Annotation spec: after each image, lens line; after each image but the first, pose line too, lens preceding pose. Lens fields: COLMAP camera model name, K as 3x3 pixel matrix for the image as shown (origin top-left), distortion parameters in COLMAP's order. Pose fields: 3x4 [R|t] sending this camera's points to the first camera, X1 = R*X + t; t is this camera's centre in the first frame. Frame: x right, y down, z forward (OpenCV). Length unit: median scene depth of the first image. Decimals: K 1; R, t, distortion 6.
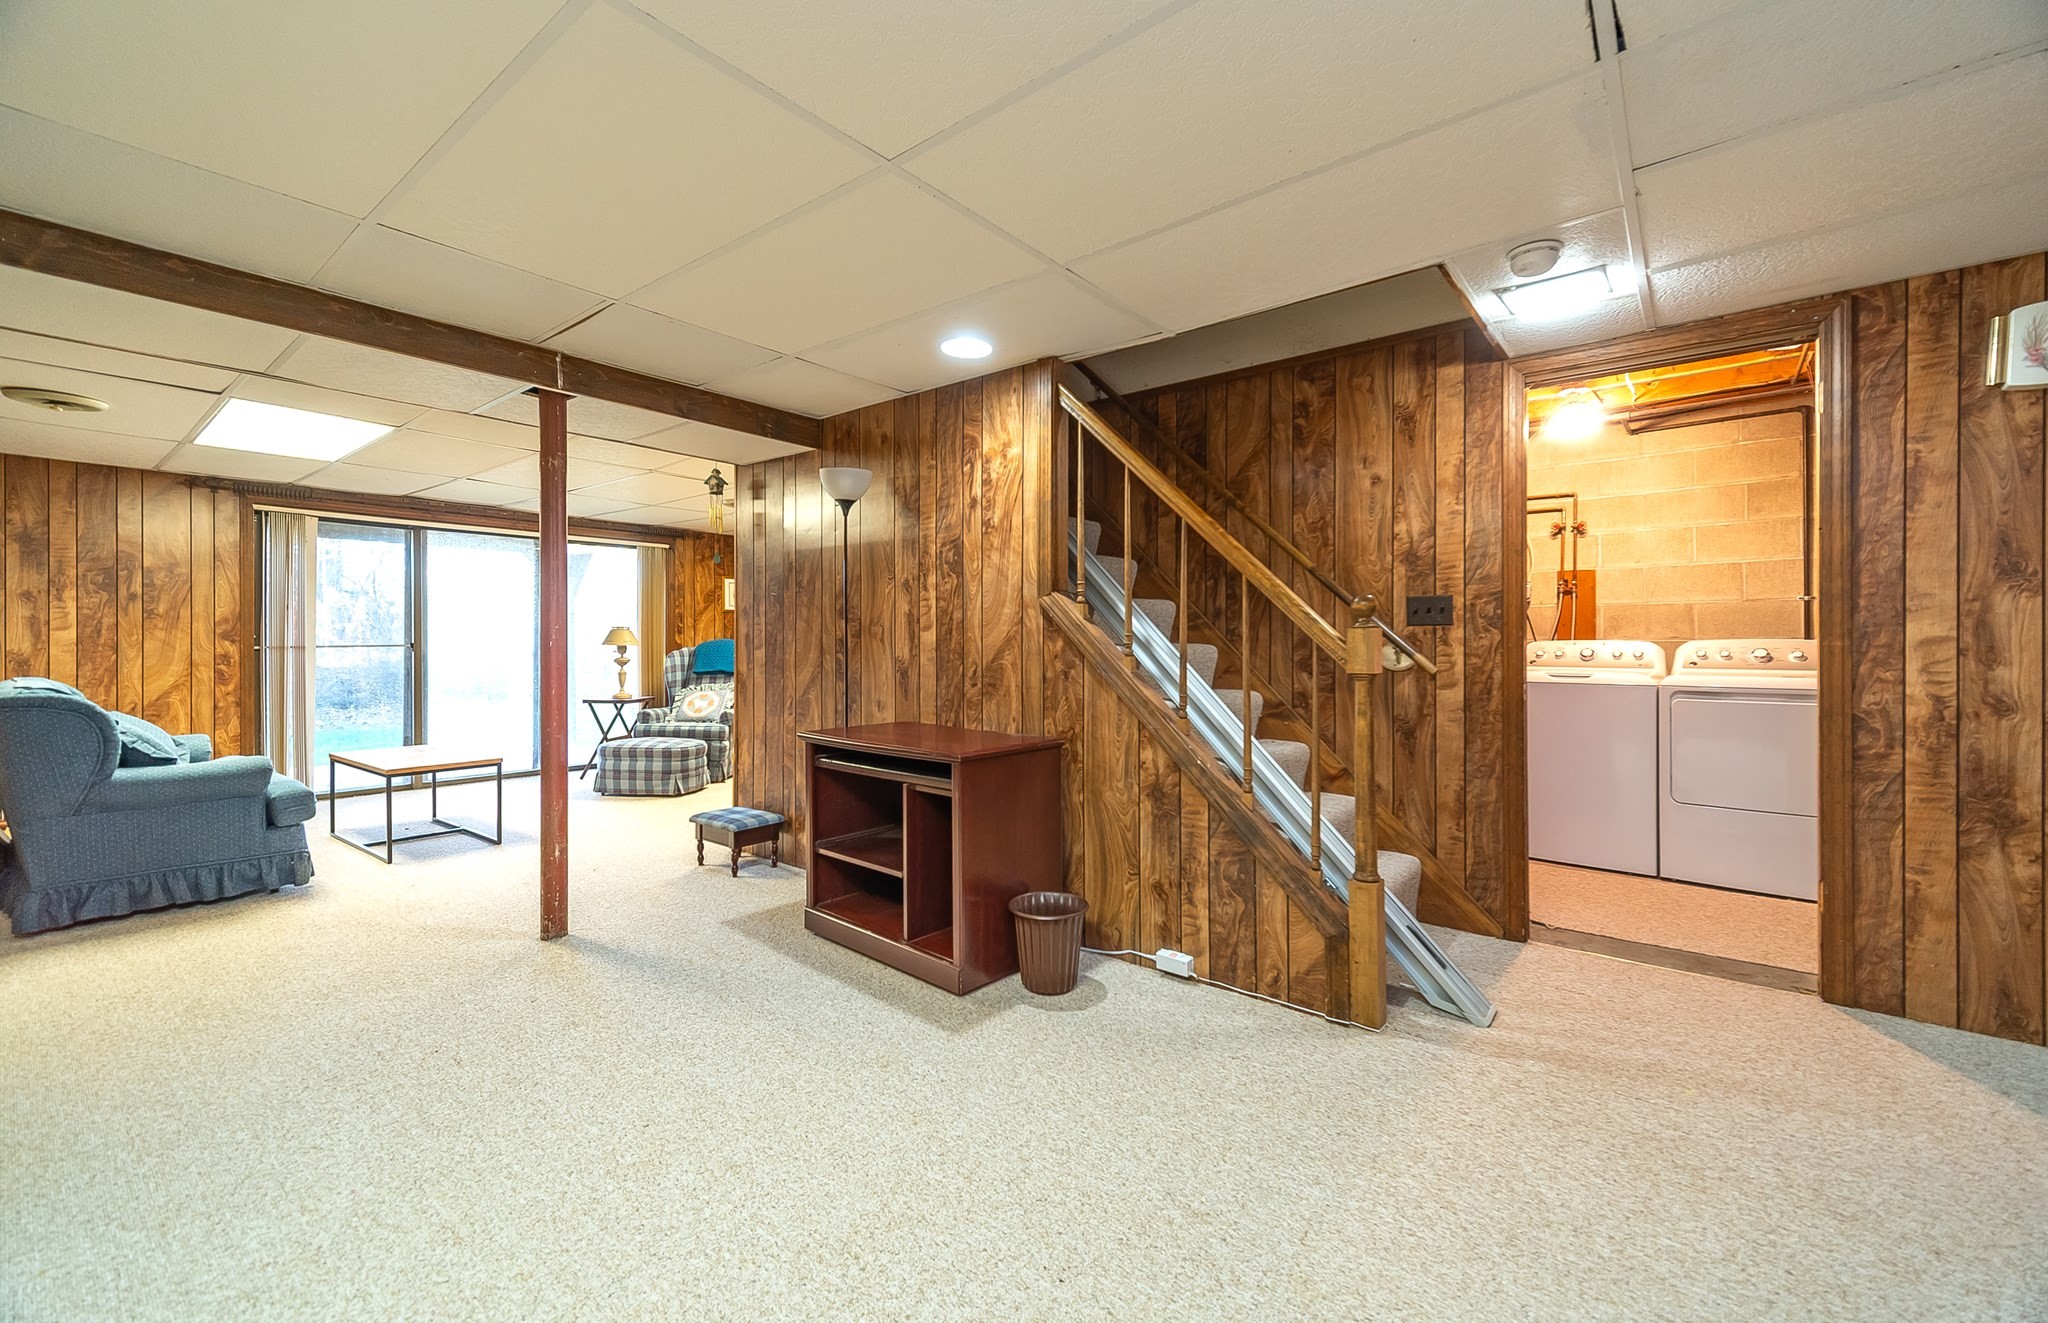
lens RADIAL K [[821.5, 0, 1031.4], [0, 821.5, 651.8], [0, 0, 1]] dist [-0.001845, -0.000304]
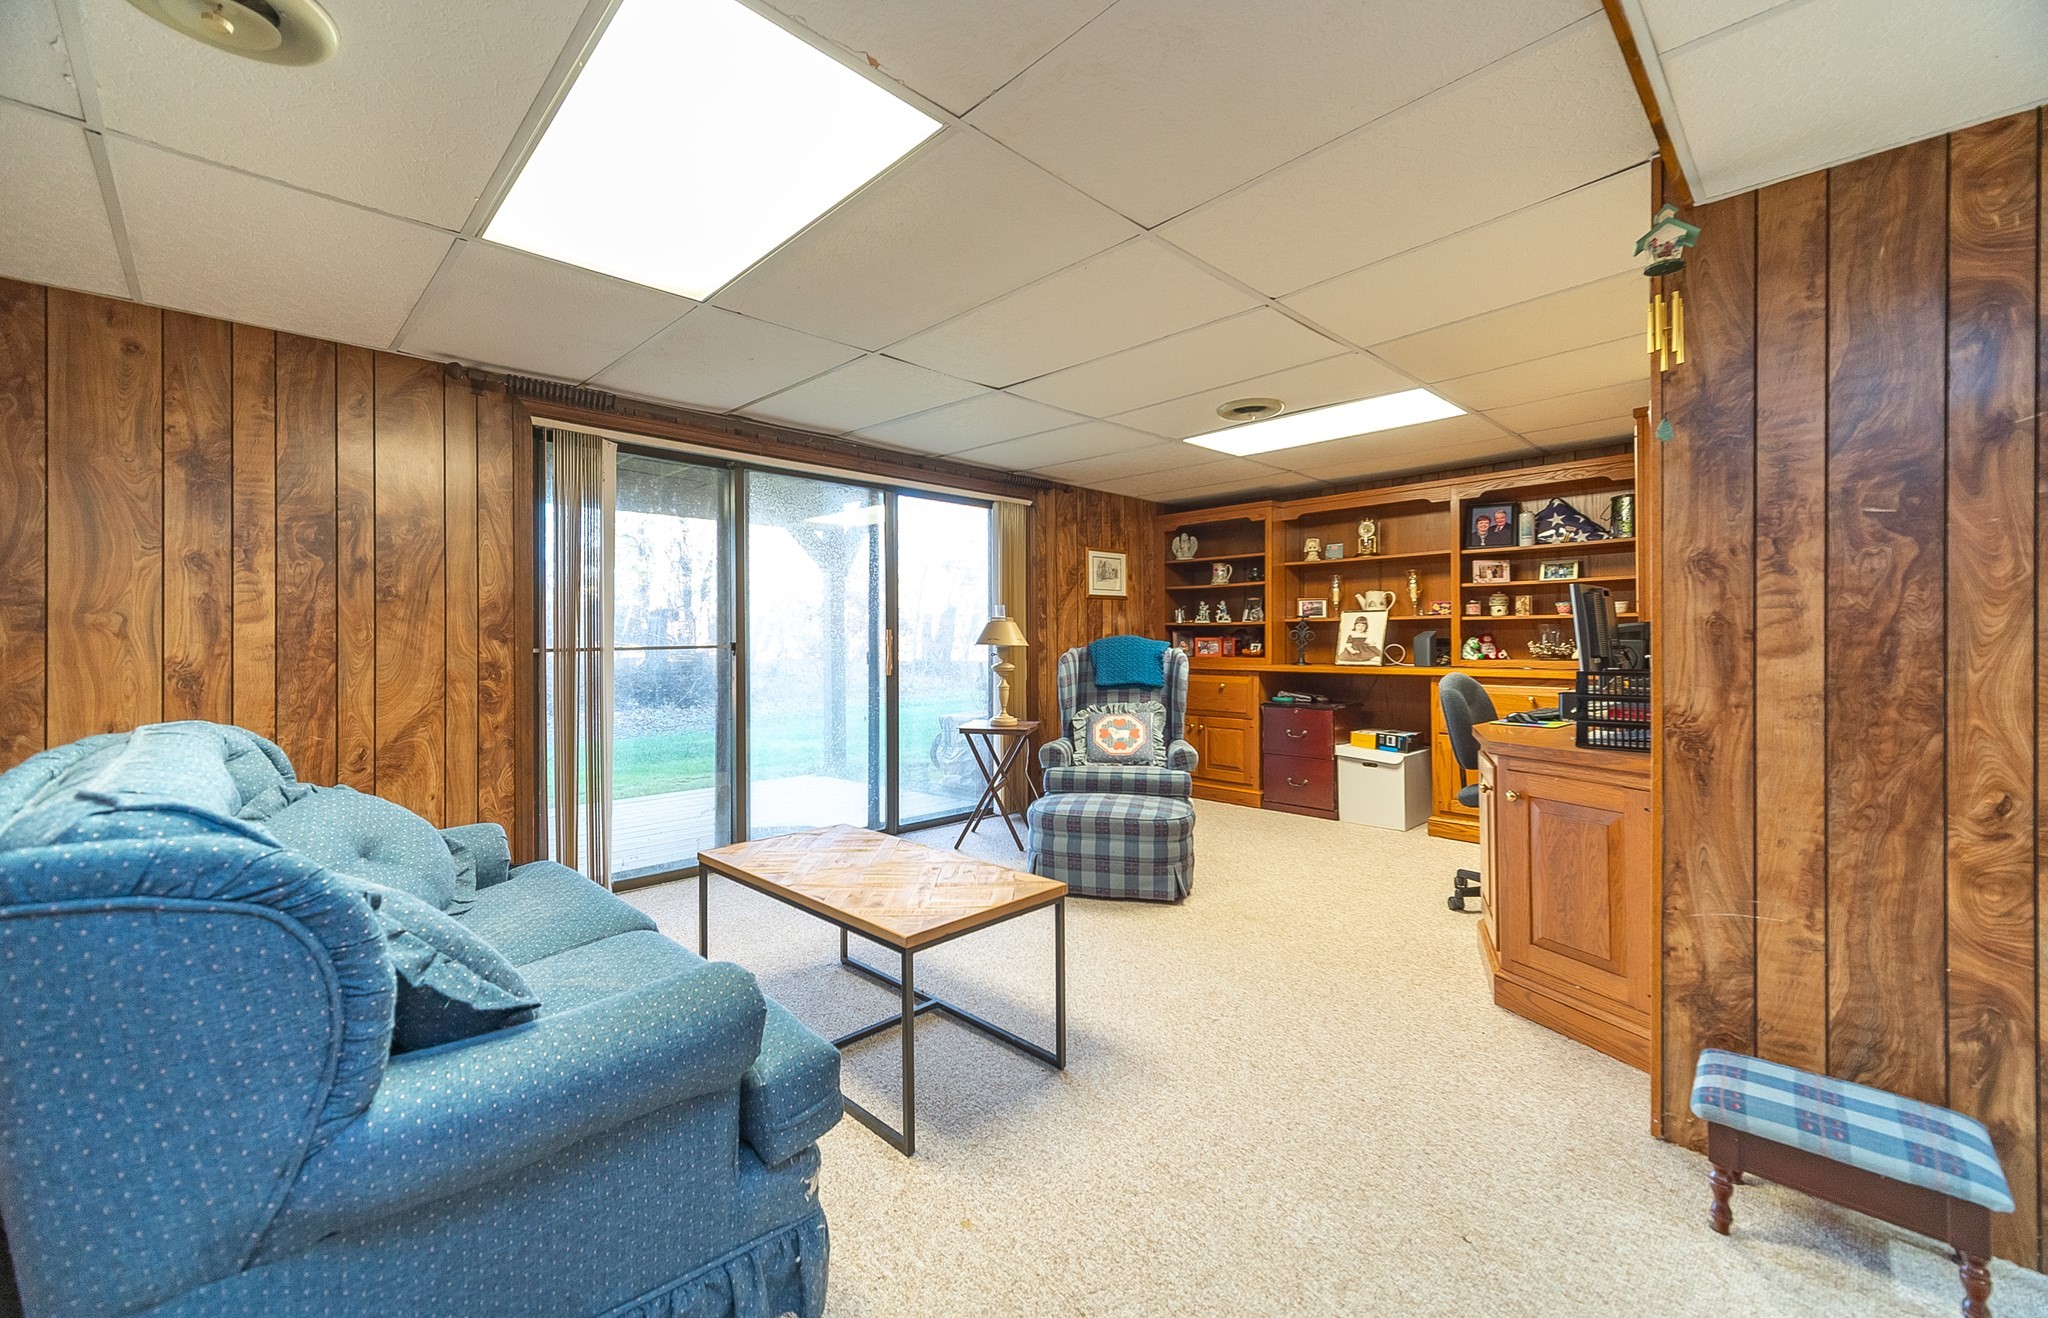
lens RADIAL K [[818.0, 0, 1017.8], [0, 818.0, 647.8], [0, 0, 1]] dist [0.003308, -0.000623]
pose [[0.991399, -0.004233, -0.130802, -0.579153], [0.003514, 0.999977, -0.005720, -0.003101], [0.130824, 0.005211, 0.991392, 0.502278]]
